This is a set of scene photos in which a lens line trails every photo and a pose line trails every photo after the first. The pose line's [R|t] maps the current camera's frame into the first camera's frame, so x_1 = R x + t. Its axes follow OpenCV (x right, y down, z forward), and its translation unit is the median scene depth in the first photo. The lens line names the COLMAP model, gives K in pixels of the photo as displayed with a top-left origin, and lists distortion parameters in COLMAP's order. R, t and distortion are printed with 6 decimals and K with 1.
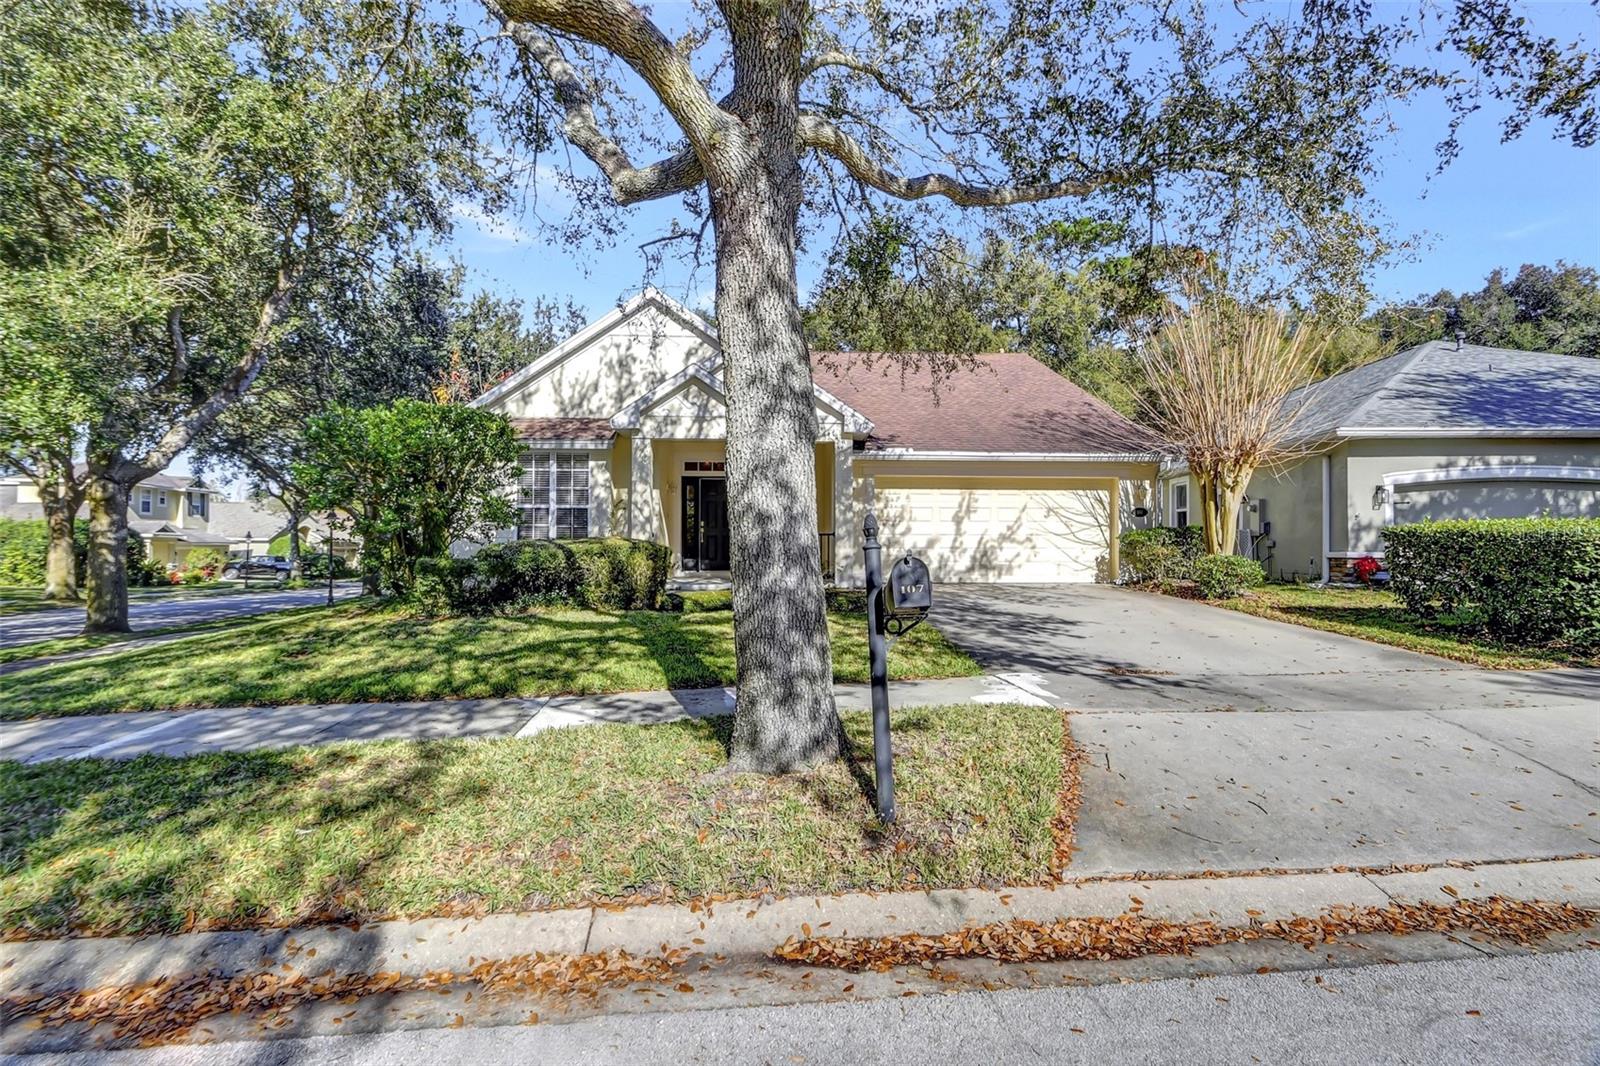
lens RADIAL K [[744.4, 0, 783.9], [0, 744.4, 472.3], [0, 0, 1]] dist [0.001588, -0.000360]
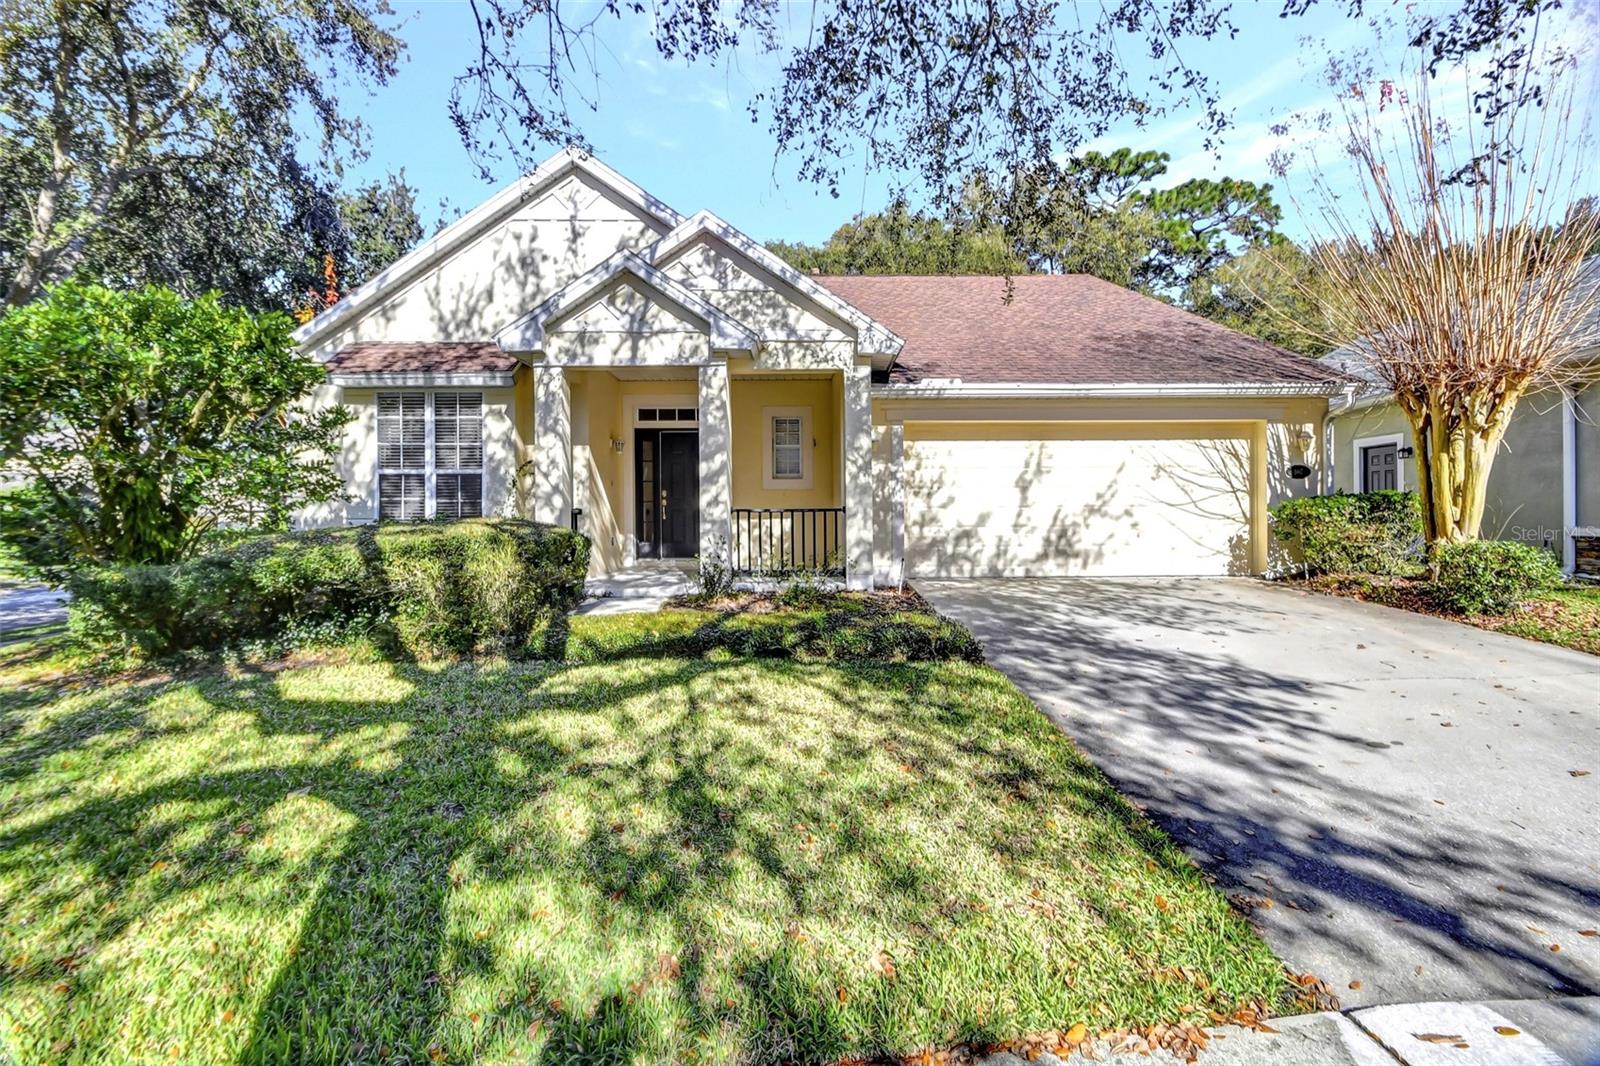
lens RADIAL K [[744.4, 0, 783.9], [0, 744.4, 472.3], [0, 0, 1]] dist [0.001588, -0.000360]
pose [[0.999598, -0.010531, -0.026336, 0.031603], [0.011861, 0.998635, 0.050872, 0.015177], [0.025765, -0.051164, 0.998358, 0.321351]]
